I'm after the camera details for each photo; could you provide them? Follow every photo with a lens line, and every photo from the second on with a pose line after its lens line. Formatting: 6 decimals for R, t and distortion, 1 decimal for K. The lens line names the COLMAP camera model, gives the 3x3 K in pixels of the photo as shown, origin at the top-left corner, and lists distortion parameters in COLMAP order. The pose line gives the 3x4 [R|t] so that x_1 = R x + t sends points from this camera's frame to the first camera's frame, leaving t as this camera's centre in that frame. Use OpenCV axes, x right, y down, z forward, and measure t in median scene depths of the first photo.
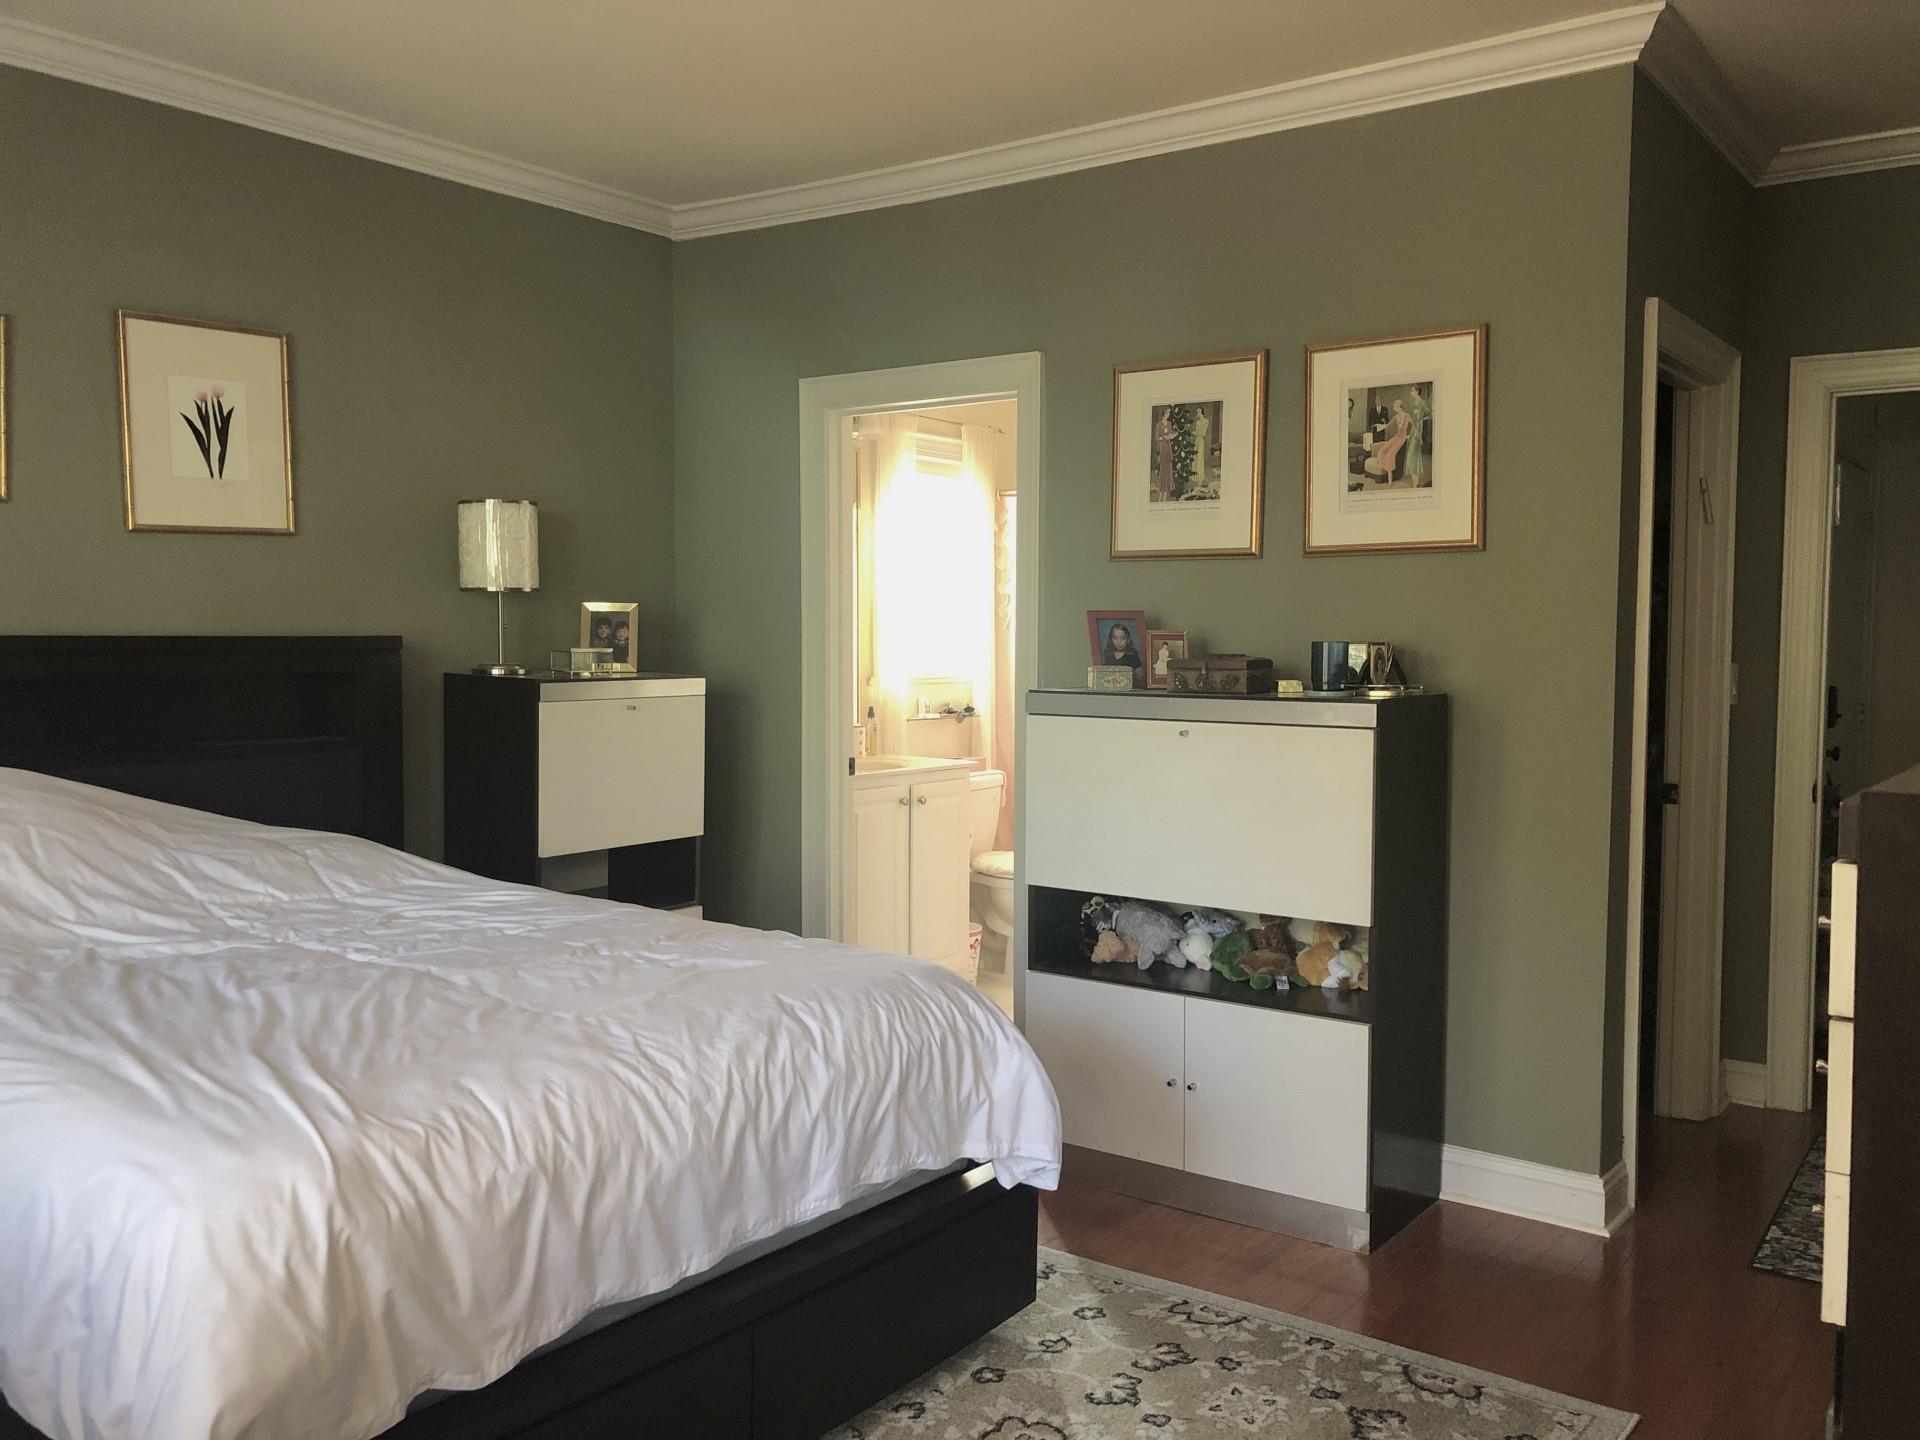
lens RADIAL K [[1571.8, 0, 963.5], [0, 1571.8, 712.2], [0, 0, 1]] dist [0.071574, -0.108728]
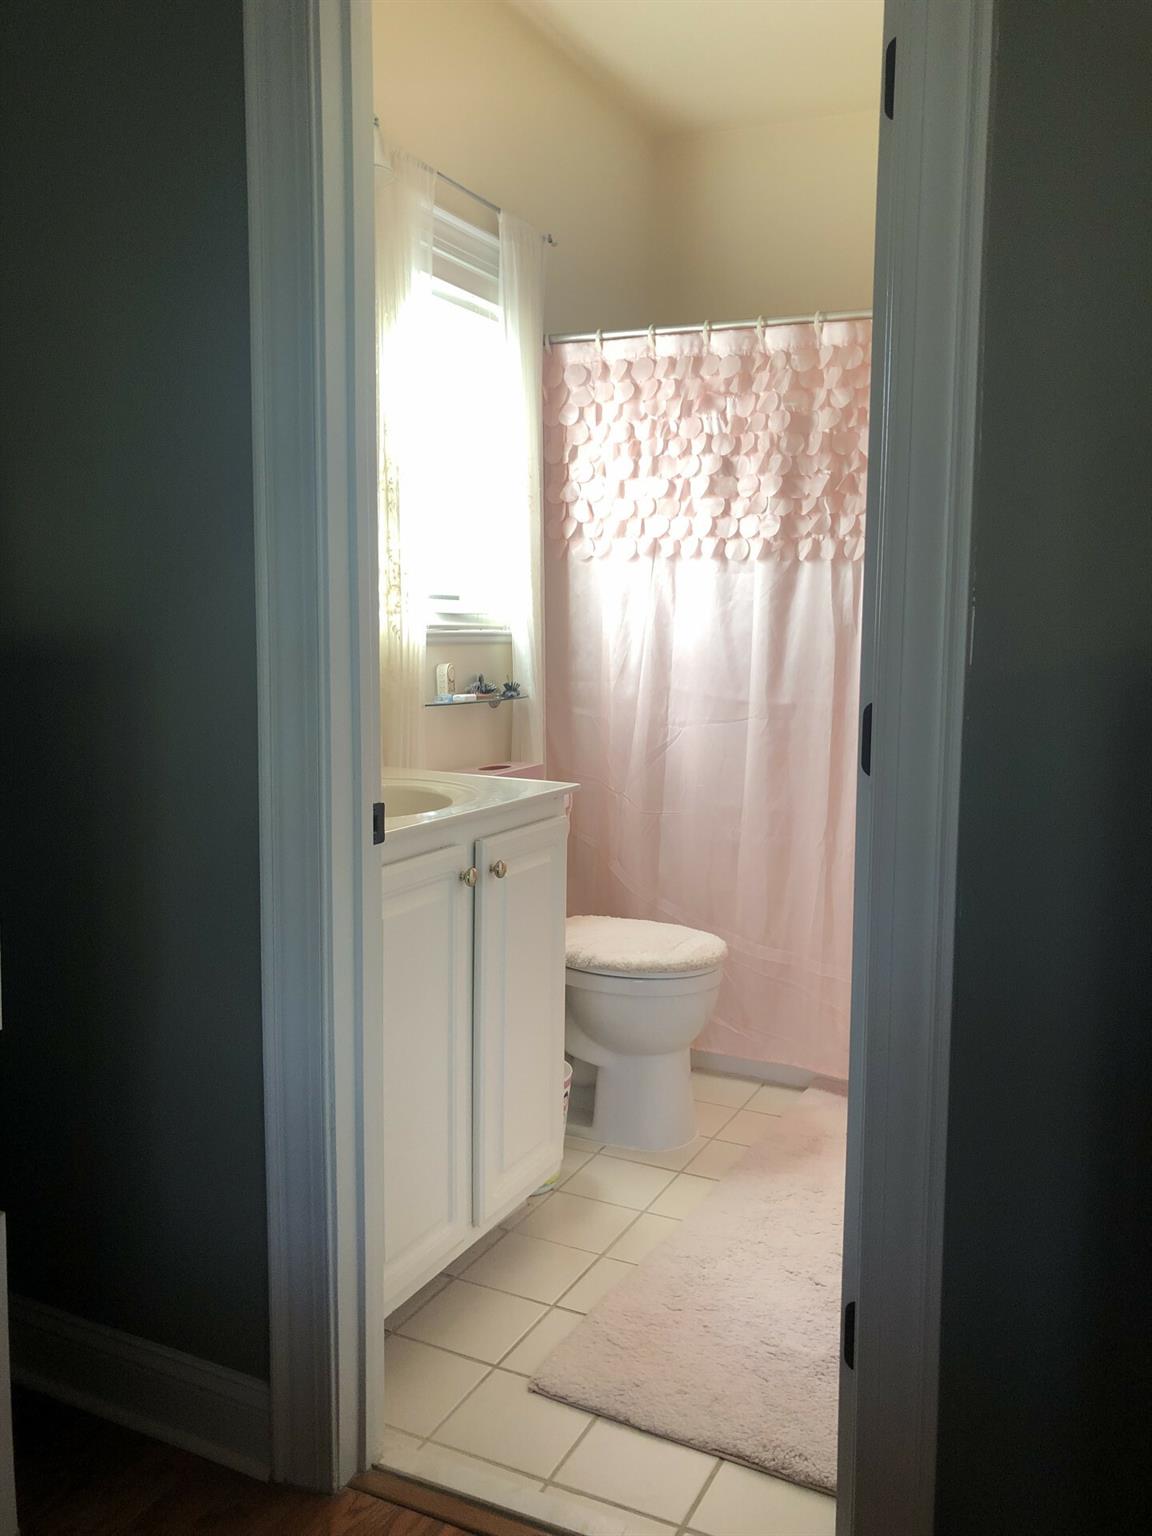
lens RADIAL K [[1257.5, 0, 585.3], [0, 1257.5, 760.0], [0, 0, 1]] dist [0.071574, -0.108728]
pose [[0.983552, -0.007739, 0.180458, -0.059580], [-0.001114, 0.998803, 0.048905, 0.002609], [-0.180621, -0.048302, 0.982366, 0.524748]]
